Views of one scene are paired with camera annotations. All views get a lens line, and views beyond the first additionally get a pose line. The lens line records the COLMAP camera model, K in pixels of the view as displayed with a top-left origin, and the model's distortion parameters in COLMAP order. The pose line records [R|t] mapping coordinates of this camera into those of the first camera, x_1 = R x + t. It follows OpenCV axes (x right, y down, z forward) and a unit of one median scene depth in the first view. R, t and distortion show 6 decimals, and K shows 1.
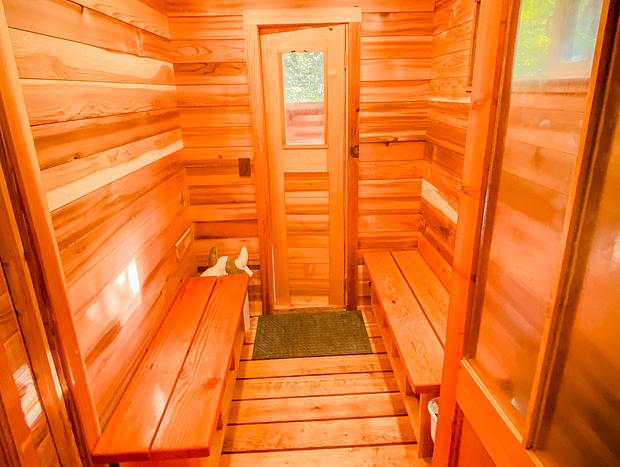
lens RADIAL K [[351.4, 0, 312.3], [0, 351.4, 200.7], [0, 0, 1]] dist [0.042488, -0.000242]
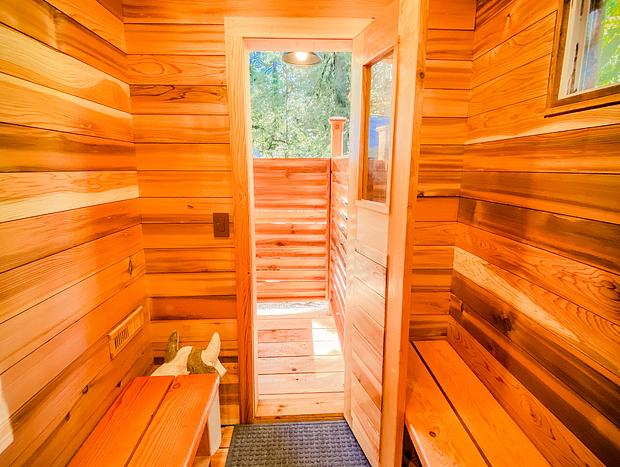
lens RADIAL K [[323.5, 0, 311.9], [0, 323.5, 236.7], [0, 0, 1]] dist [0.029540, -0.026212]
pose [[0.999679, 0.023835, 0.008598, -0.003976], [-0.022977, 0.995772, -0.088938, -0.013291], [-0.010681, 0.088712, 0.996000, 0.314763]]
